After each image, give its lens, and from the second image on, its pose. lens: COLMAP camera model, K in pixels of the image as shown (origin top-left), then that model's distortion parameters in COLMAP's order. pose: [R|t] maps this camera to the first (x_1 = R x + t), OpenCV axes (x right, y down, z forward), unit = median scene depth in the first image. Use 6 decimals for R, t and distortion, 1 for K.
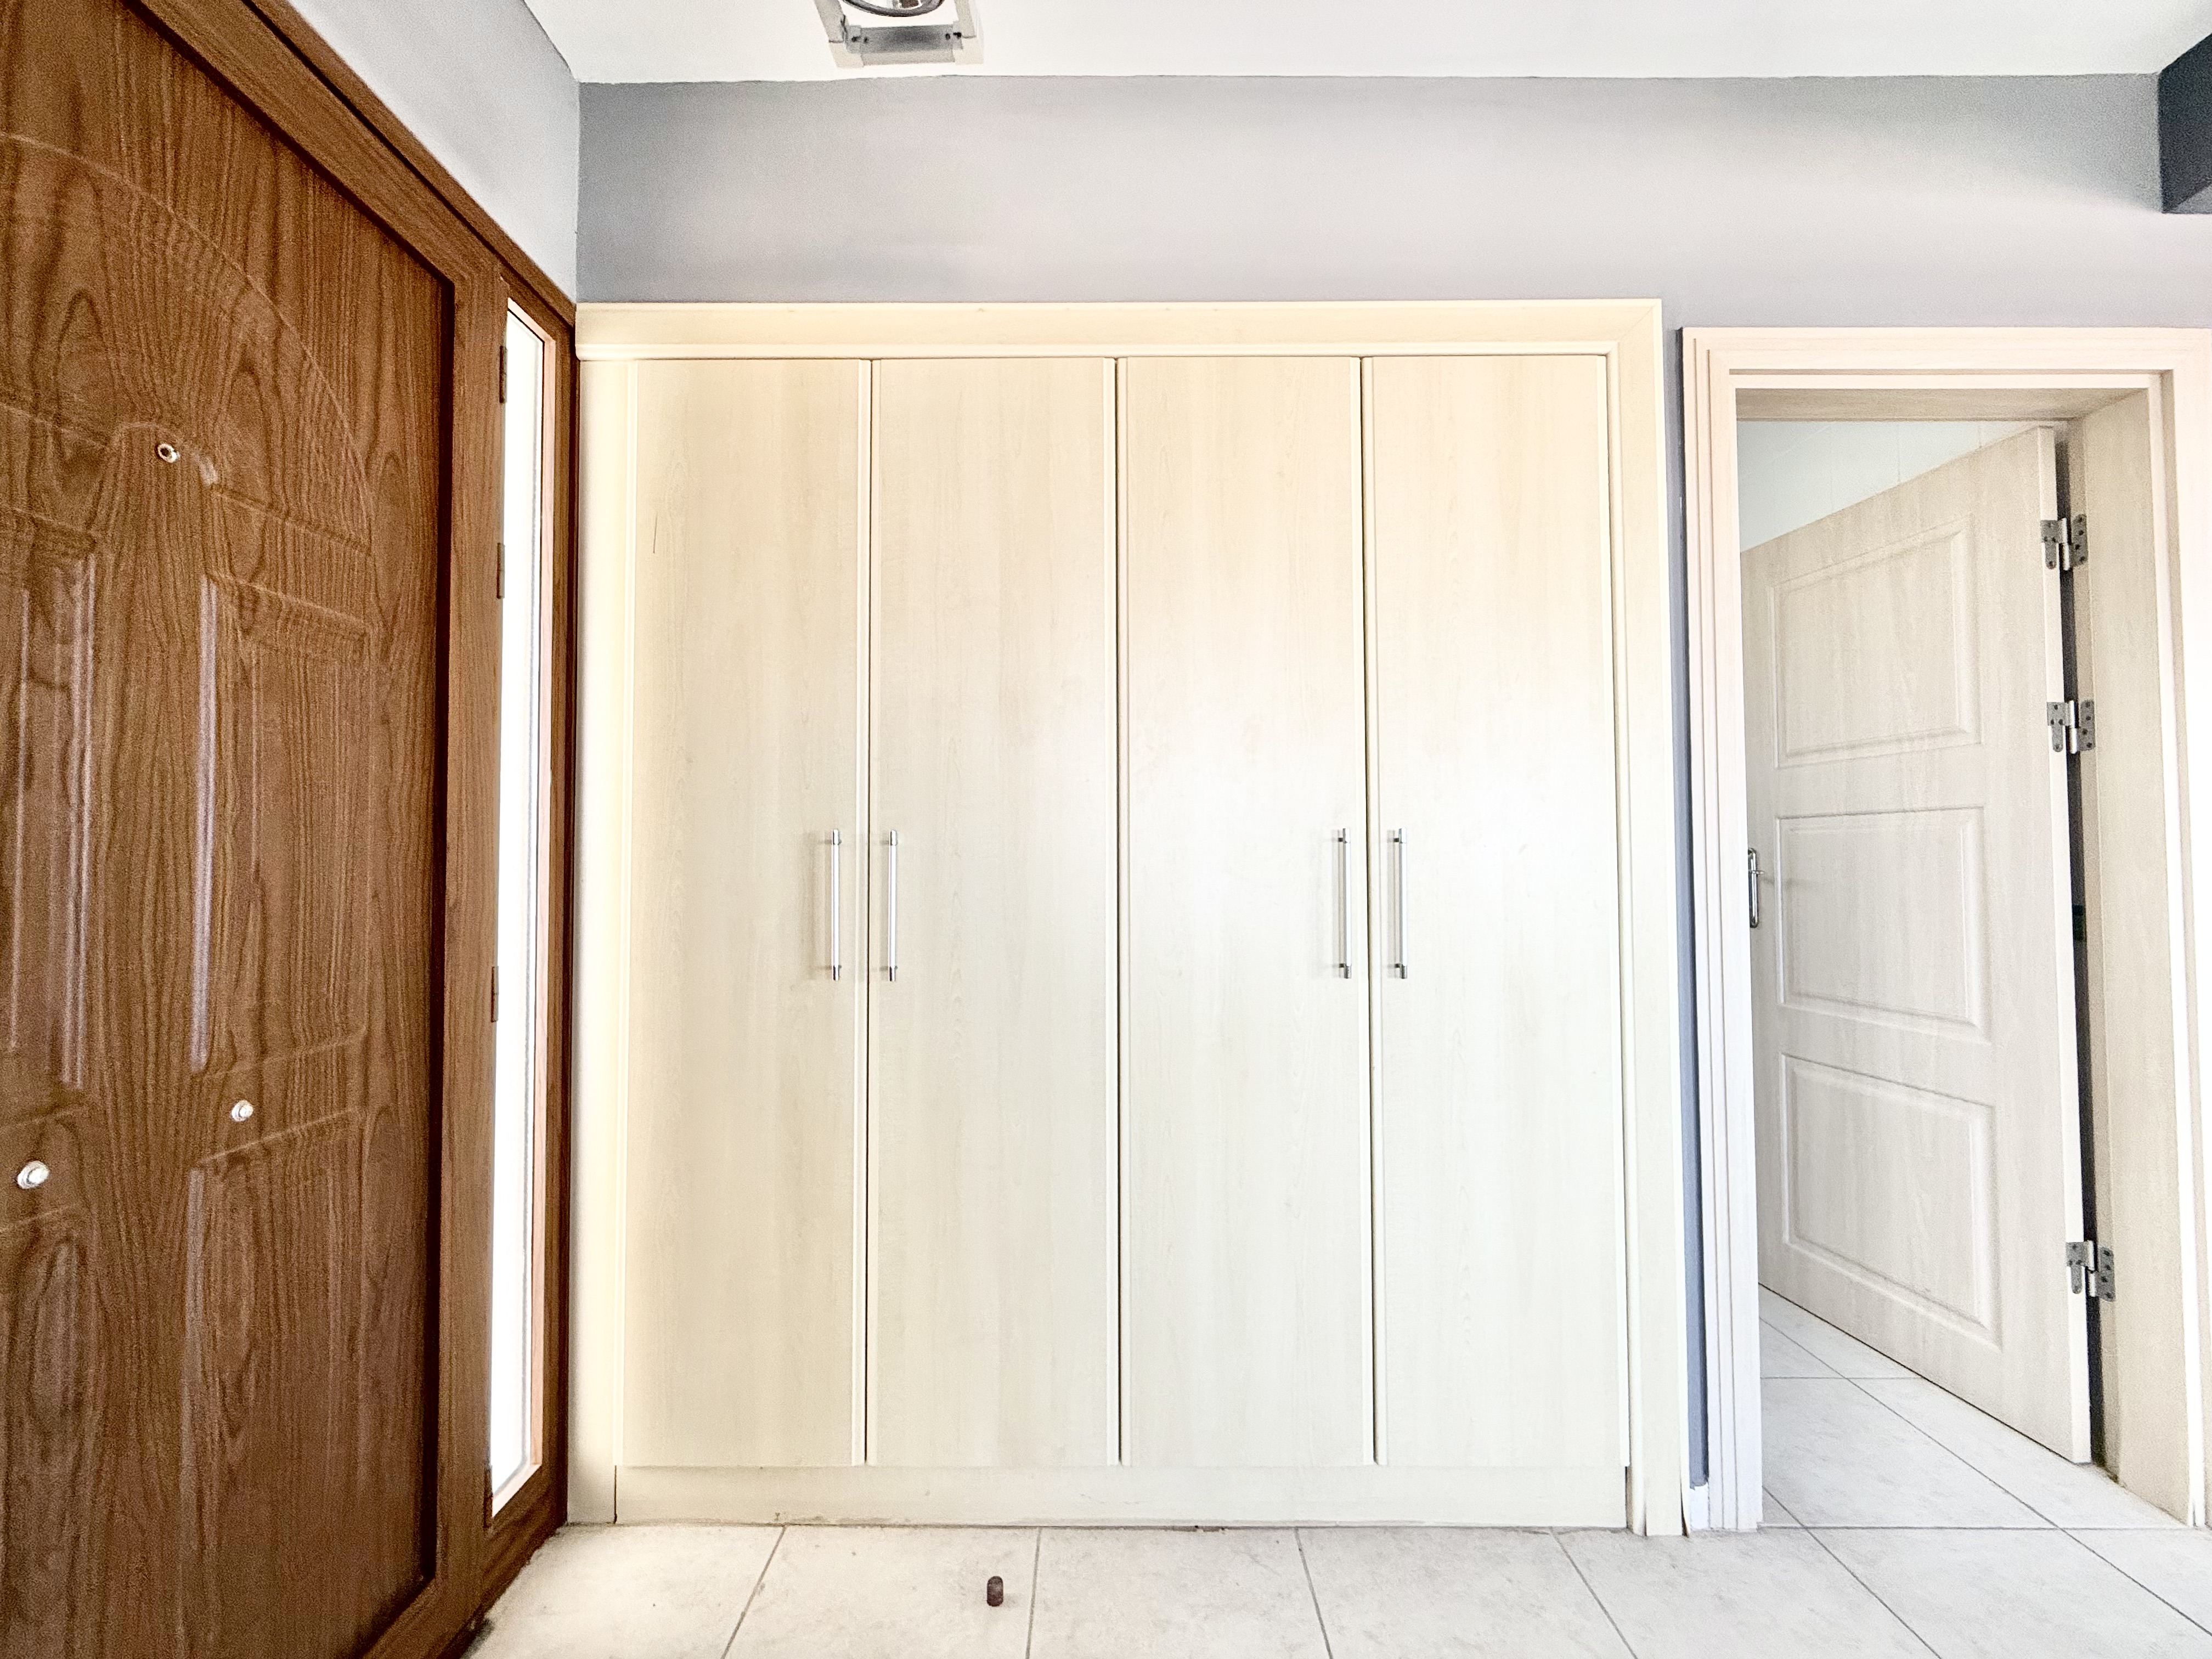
lens RADIAL K [[885.8, 0, 1109.0], [0, 885.8, 832.2], [0, 0, 1]] dist [-0.001982, 0.000170]
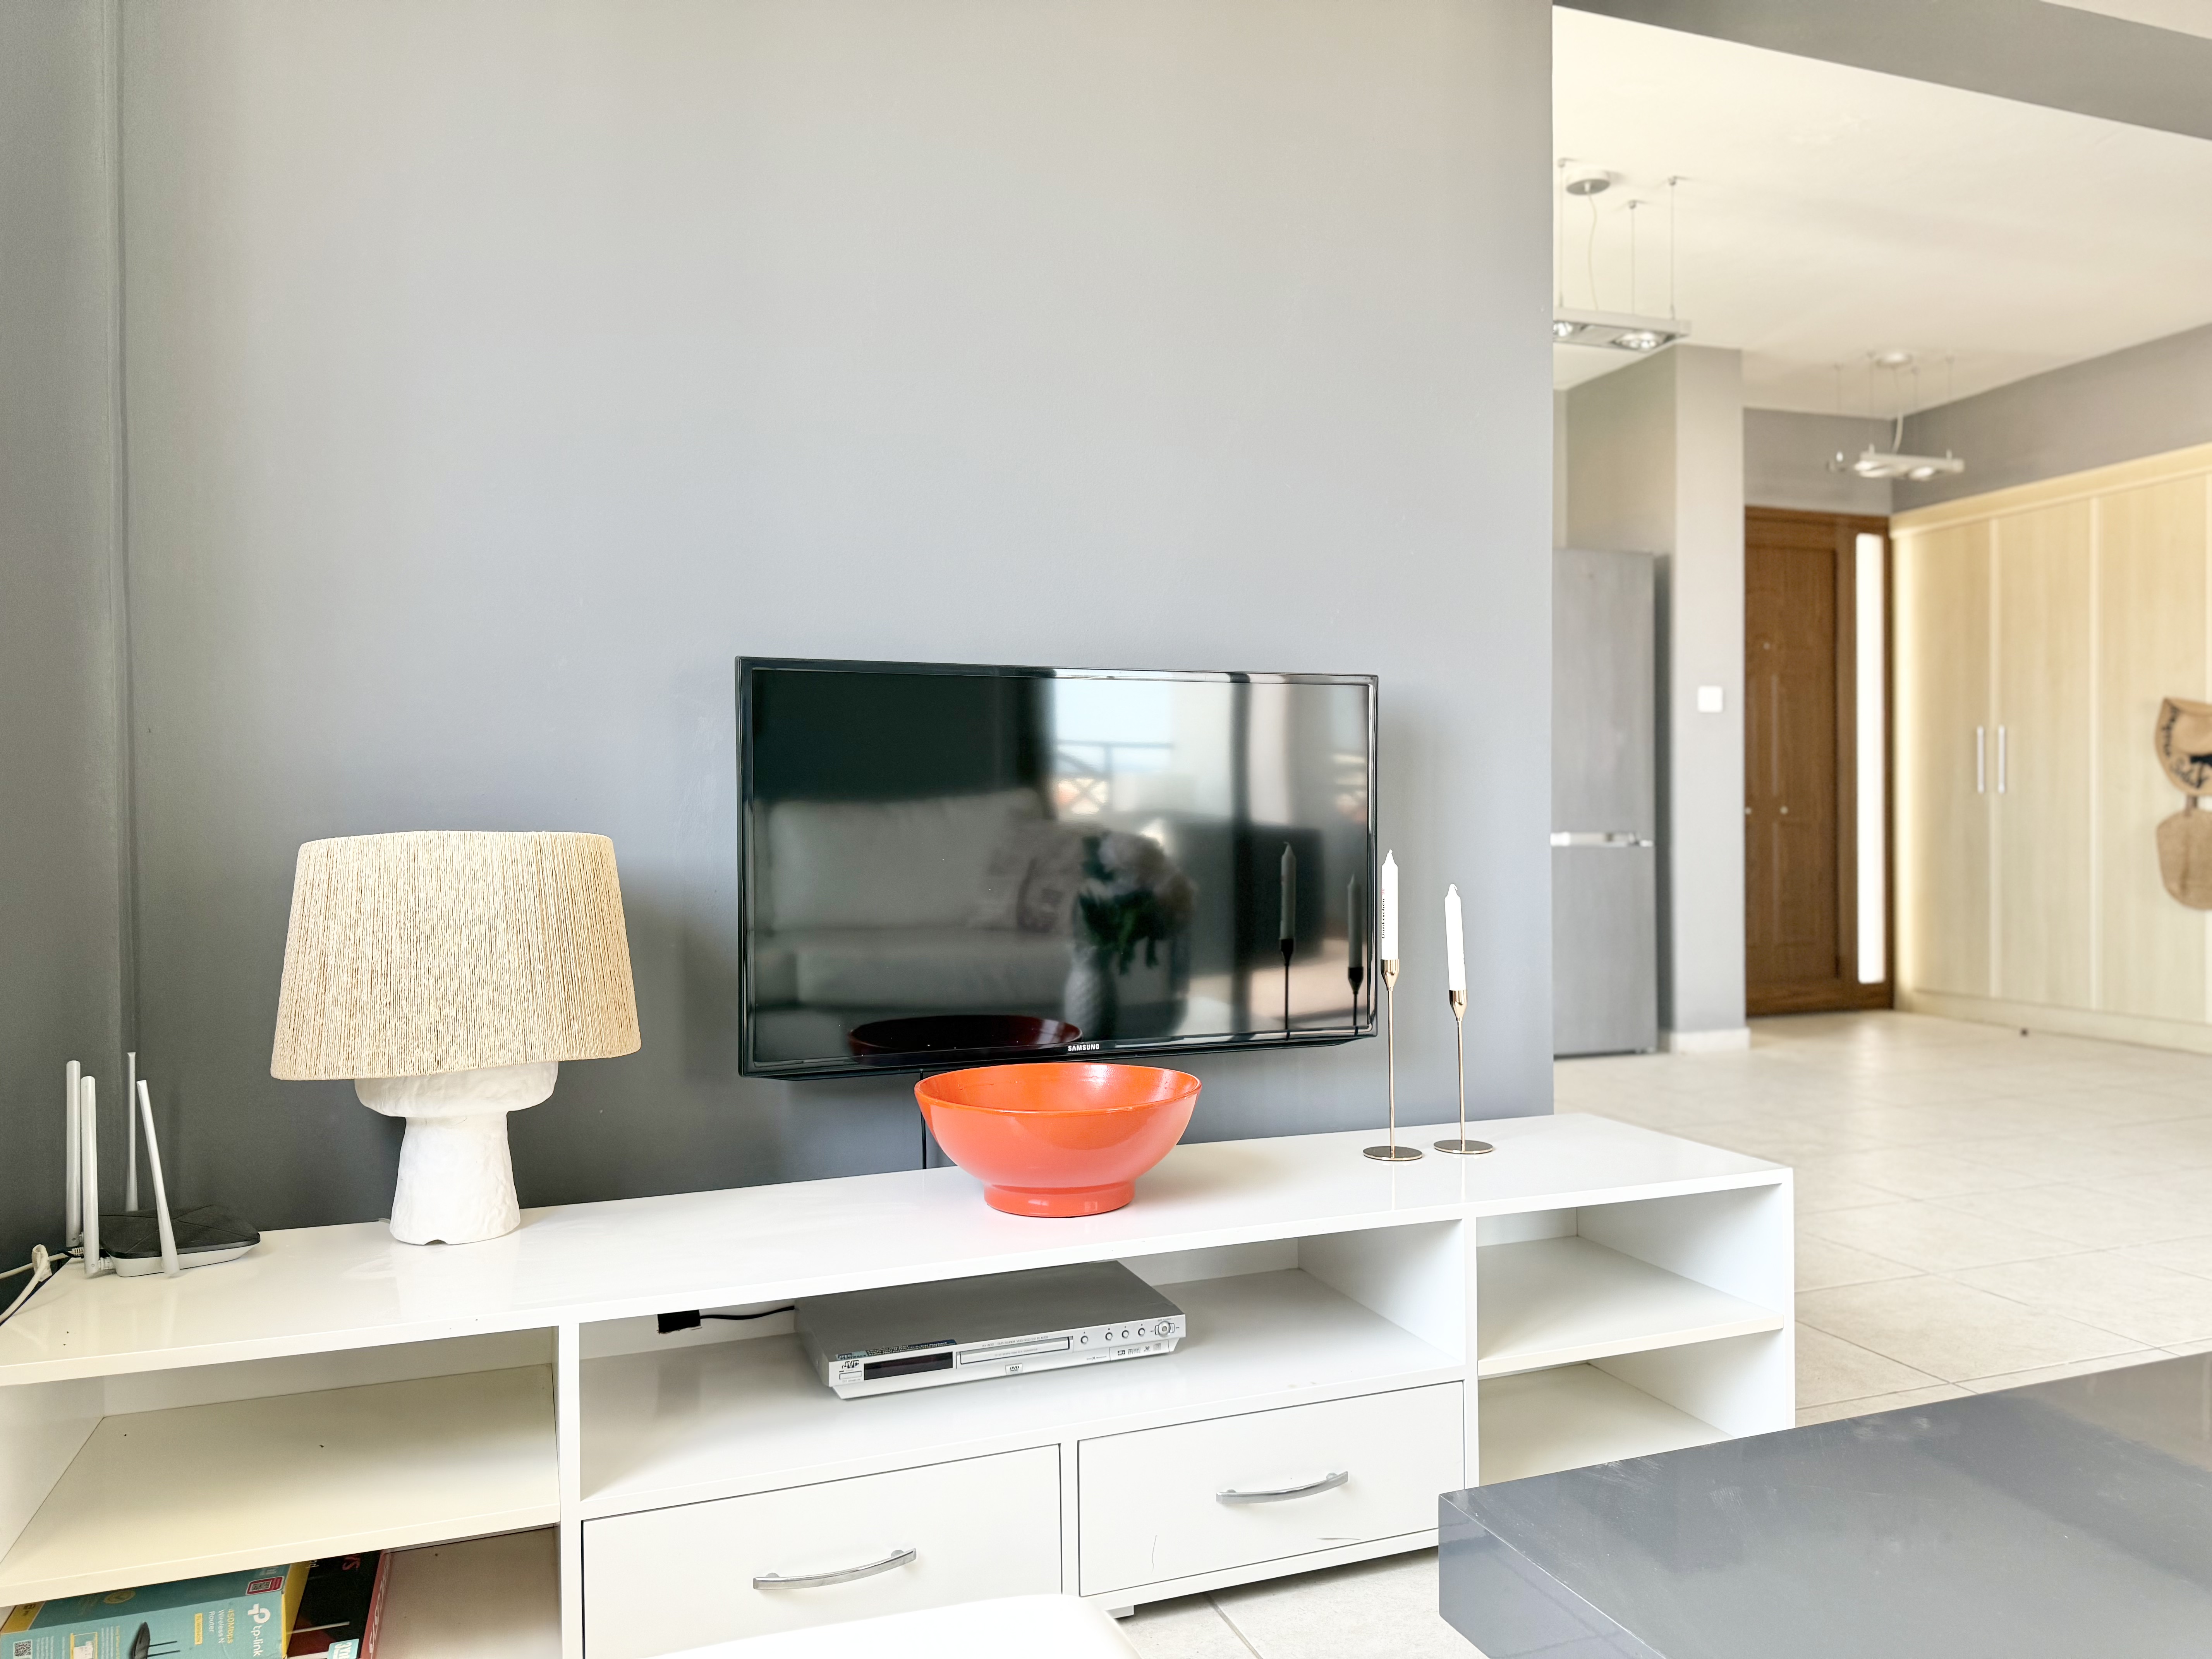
lens RADIAL K [[1541.6, 0, 1109.8], [0, 1541.6, 835.3], [0, 0, 1]] dist [0.027144, -0.018284]
pose [[0.340745, -0.000201, -0.940156, 3.596792], [0.024604, 0.999659, 0.008704, 0.245618], [0.939834, -0.026097, 0.340634, -3.348145]]
